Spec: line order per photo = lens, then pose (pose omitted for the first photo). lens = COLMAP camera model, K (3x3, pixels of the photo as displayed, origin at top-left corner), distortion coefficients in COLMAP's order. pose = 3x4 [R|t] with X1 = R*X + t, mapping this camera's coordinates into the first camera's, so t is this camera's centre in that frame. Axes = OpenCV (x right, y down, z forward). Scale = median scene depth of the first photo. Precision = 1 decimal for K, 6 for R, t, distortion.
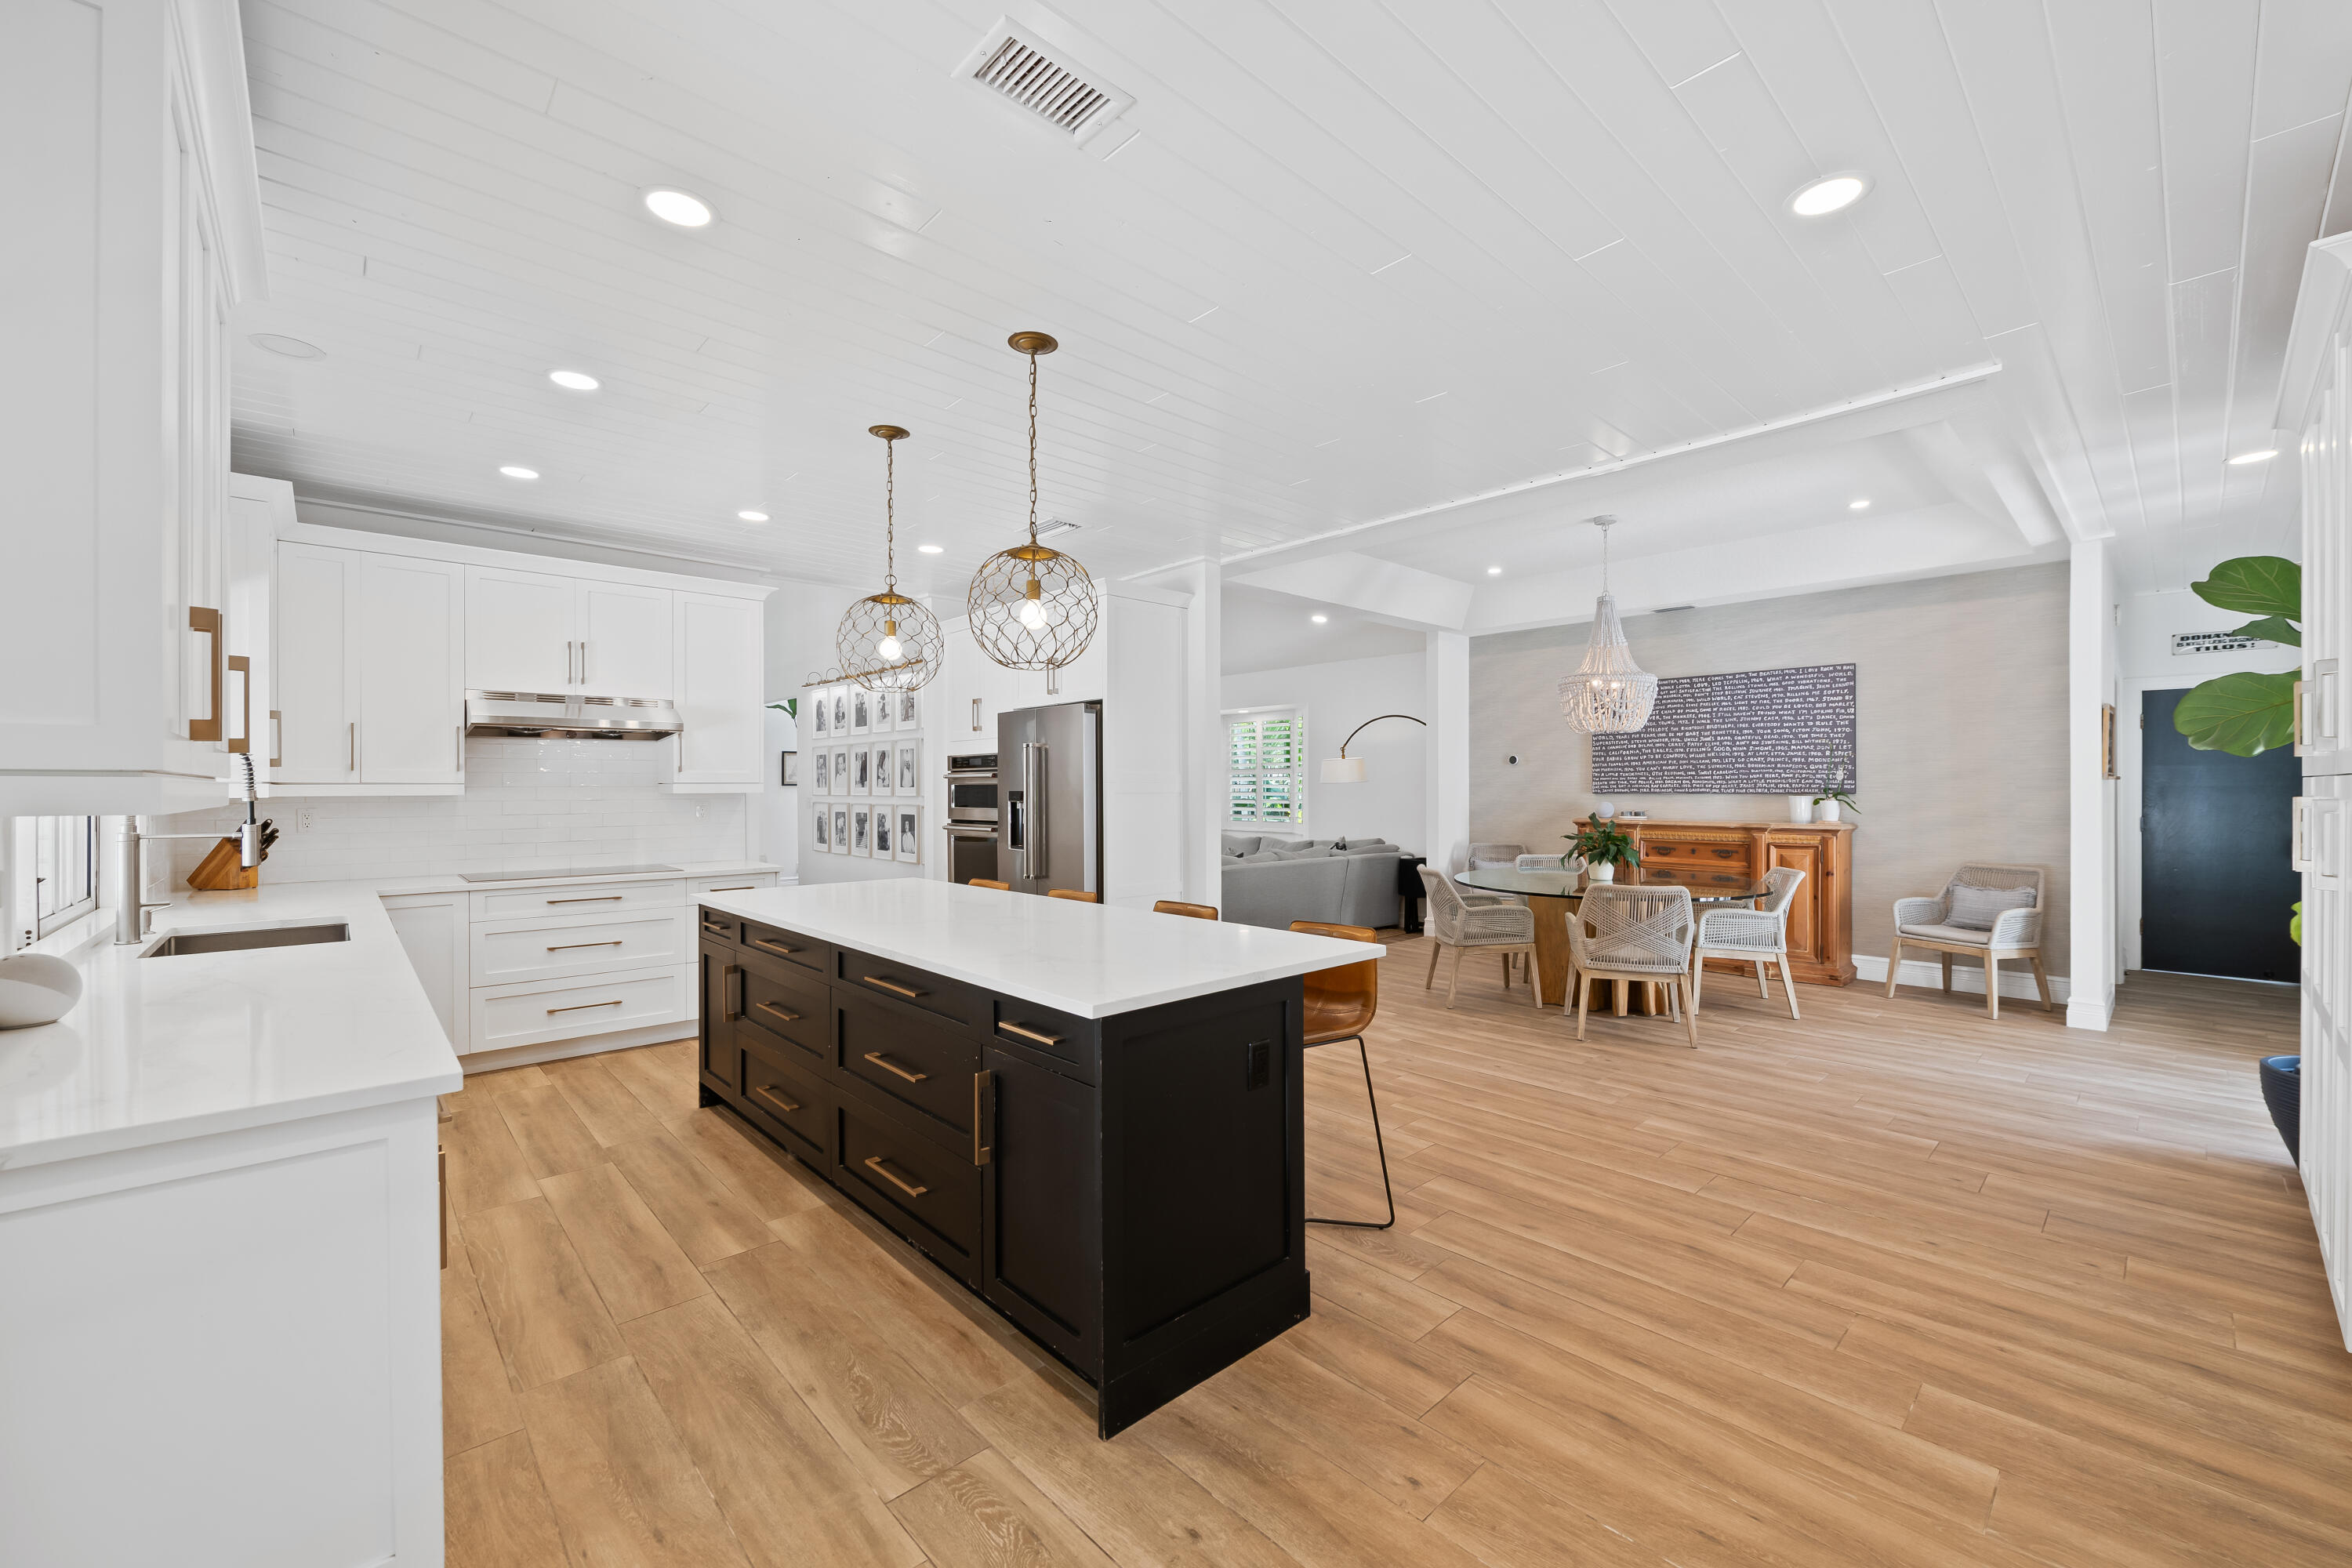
lens RADIAL K [[938.3, 0, 1190.0], [0, 938.3, 783.5], [0, 0, 1]] dist [-0.001060, -0.001038]
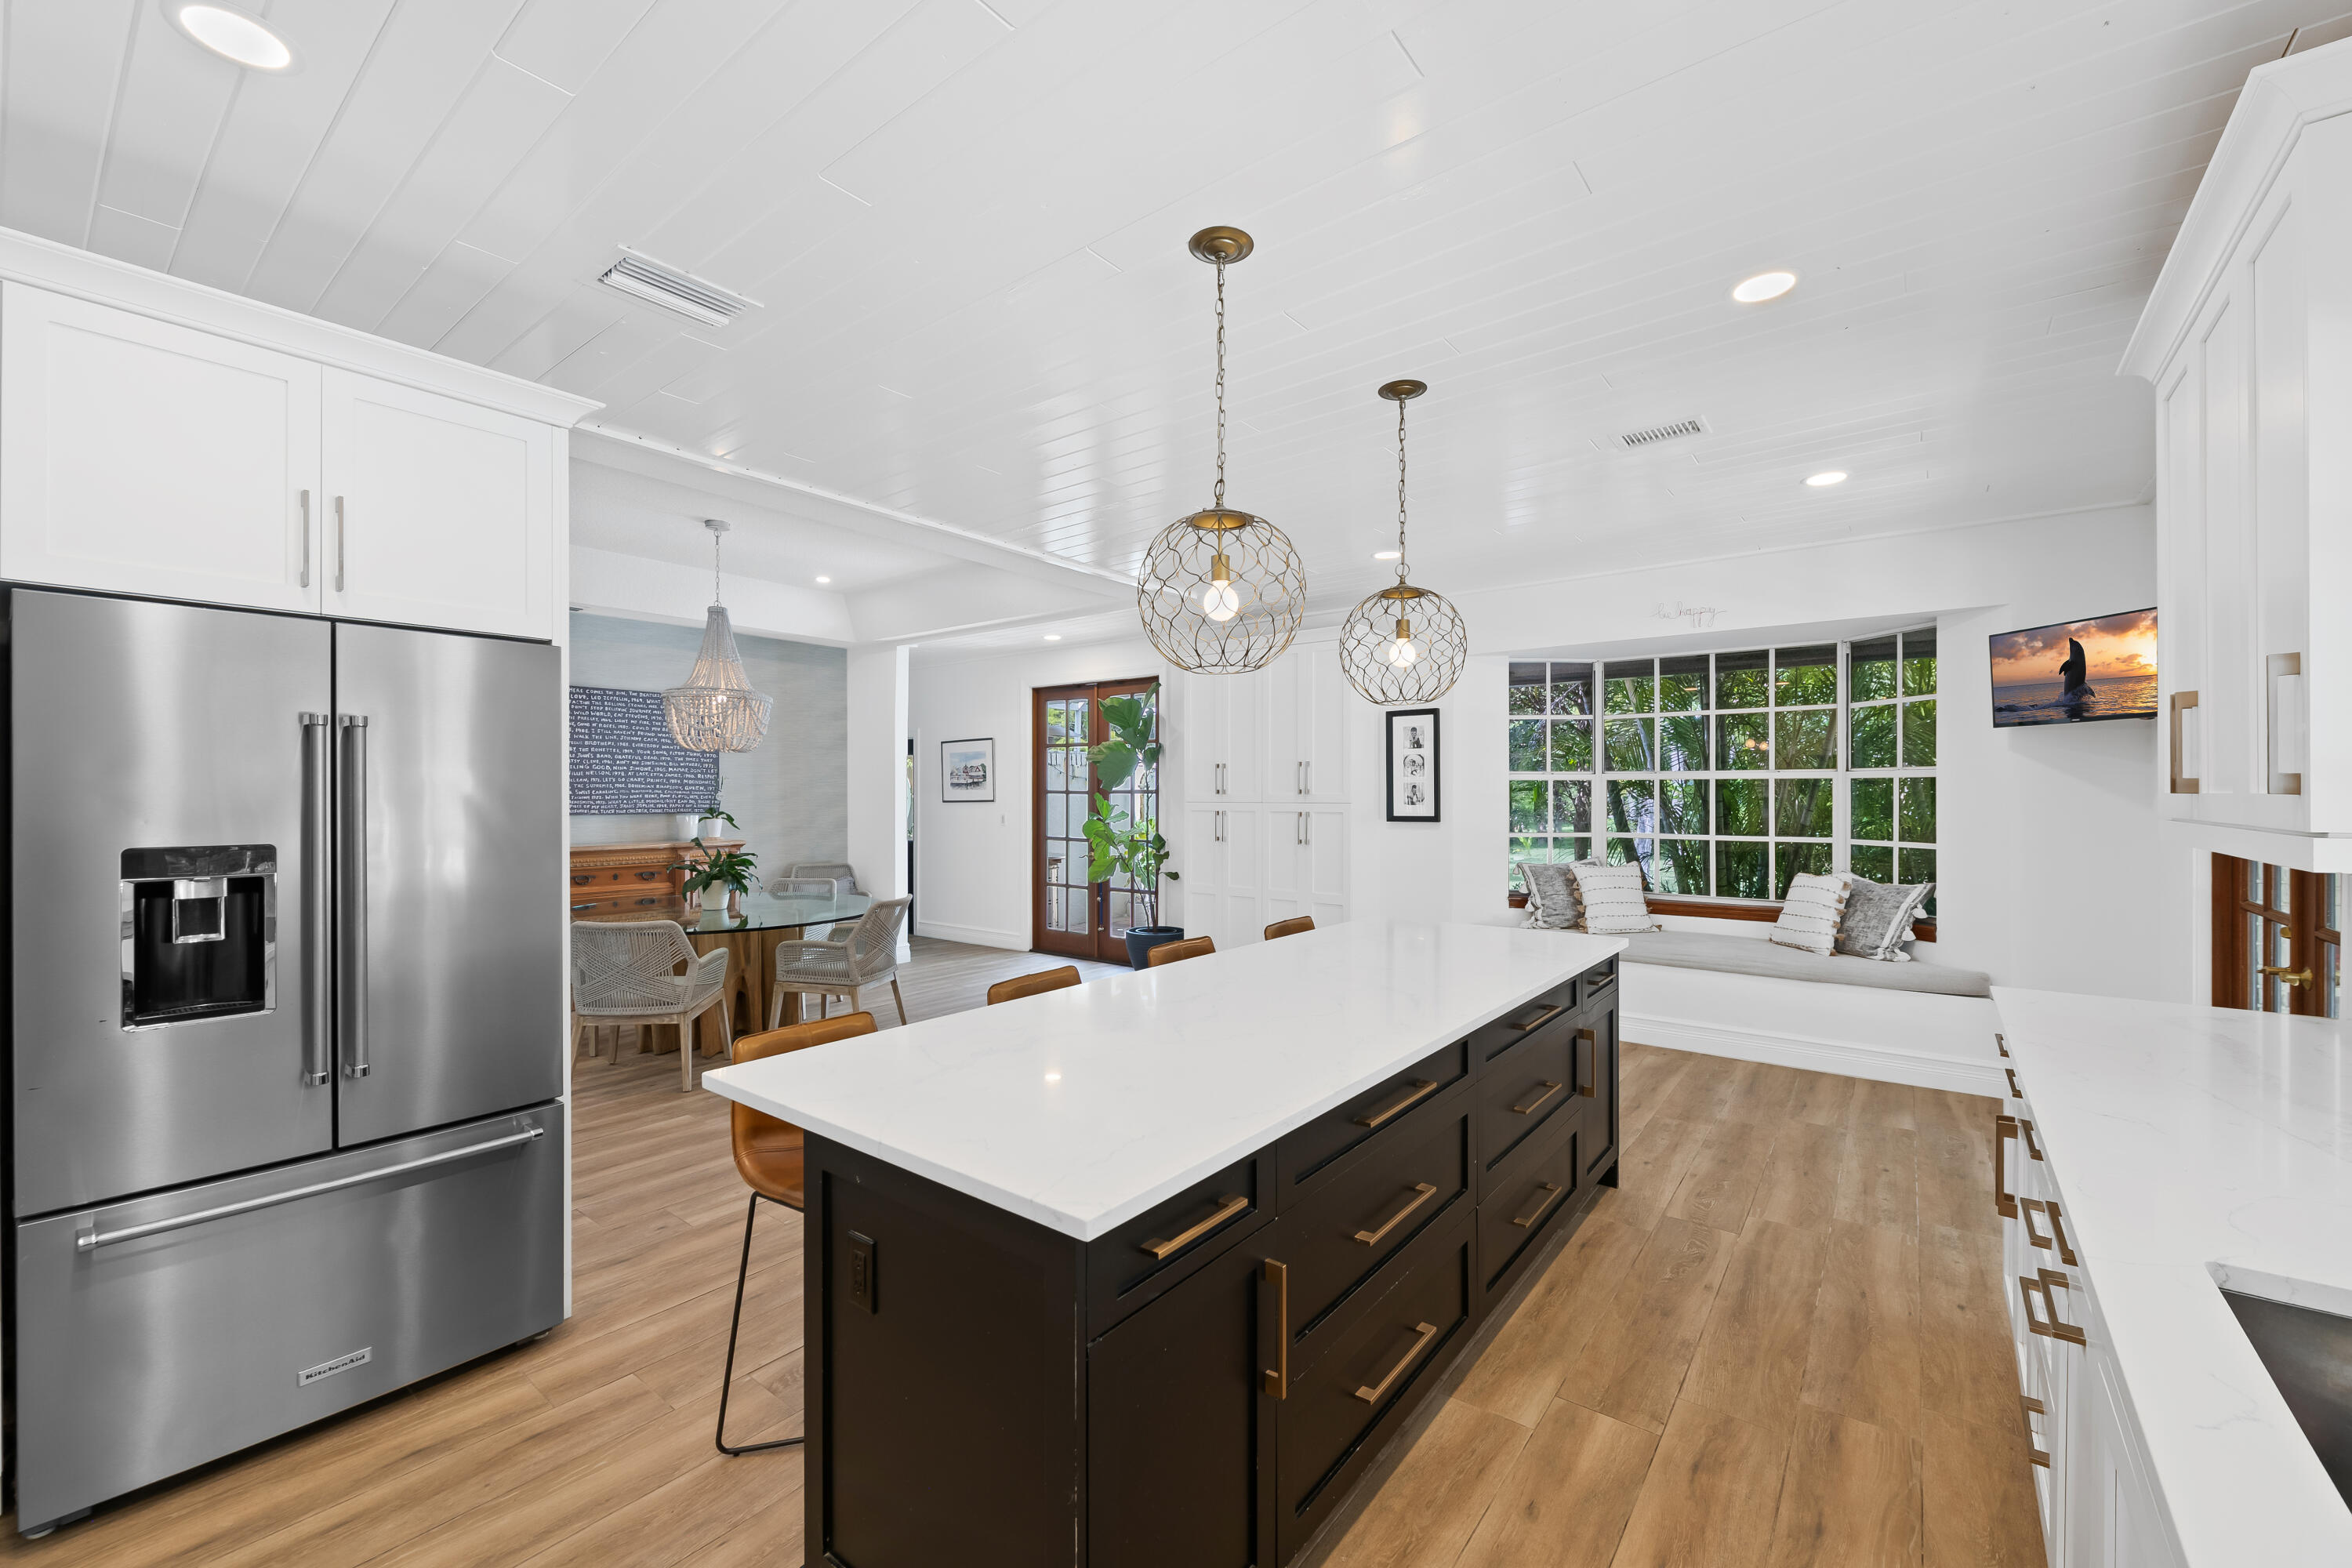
lens RADIAL K [[946.9, 0, 1180.2], [0, 946.9, 794.1], [0, 0, 1]] dist [-0.002942, -0.000373]
pose [[-0.161566, 0.000495, 0.986862, -1.153760], [-0.001299, 0.999999, -0.000714, -0.025482], [-0.986861, -0.001398, -0.161565, 1.412963]]
